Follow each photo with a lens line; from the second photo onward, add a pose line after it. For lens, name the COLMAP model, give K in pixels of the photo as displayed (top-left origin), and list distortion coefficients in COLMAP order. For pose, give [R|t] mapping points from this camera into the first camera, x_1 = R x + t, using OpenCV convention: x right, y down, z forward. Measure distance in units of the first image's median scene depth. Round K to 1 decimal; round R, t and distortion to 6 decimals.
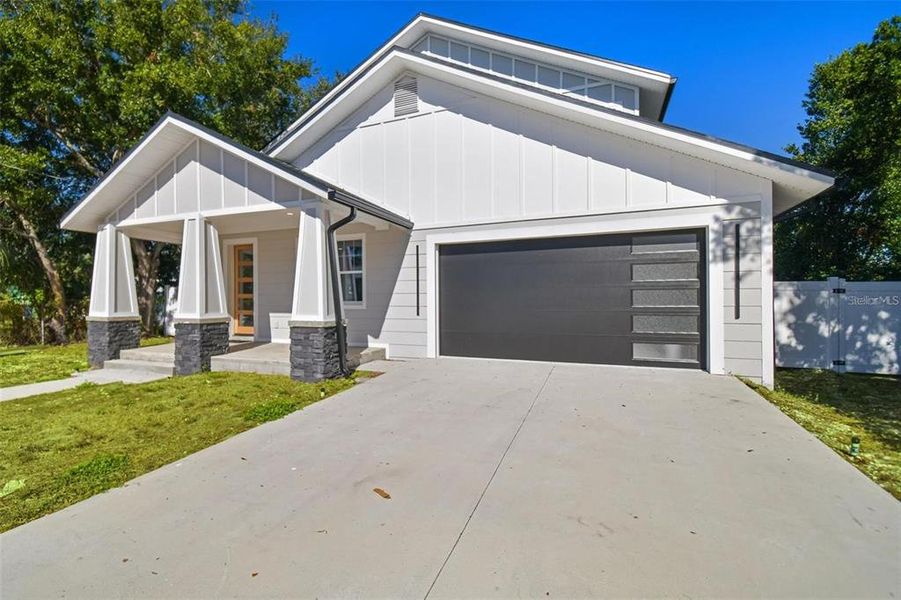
lens RADIAL K [[423.5, 0, 425.0], [0, 423.5, 302.6], [0, 0, 1]] dist [0.004225, 0.000124]
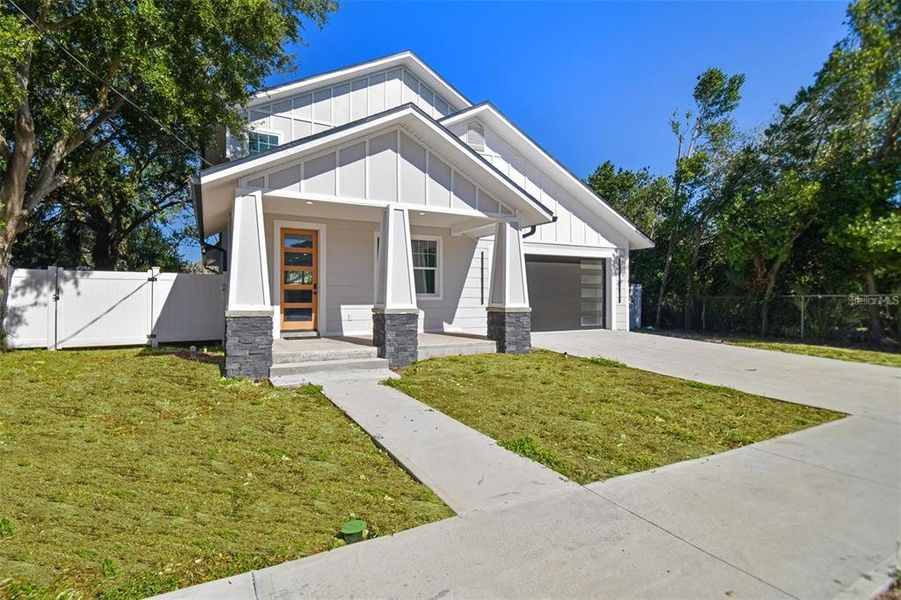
lens RADIAL K [[420.8, 0, 406.5], [0, 420.8, 295.0], [0, 0, 1]] dist [0.000185, 0.000080]
pose [[0.668040, 0.006329, 0.744098, -1.268213], [-0.000406, 0.999967, -0.008141, 0.012455], [-0.744125, 0.005136, 0.668021, 0.326145]]
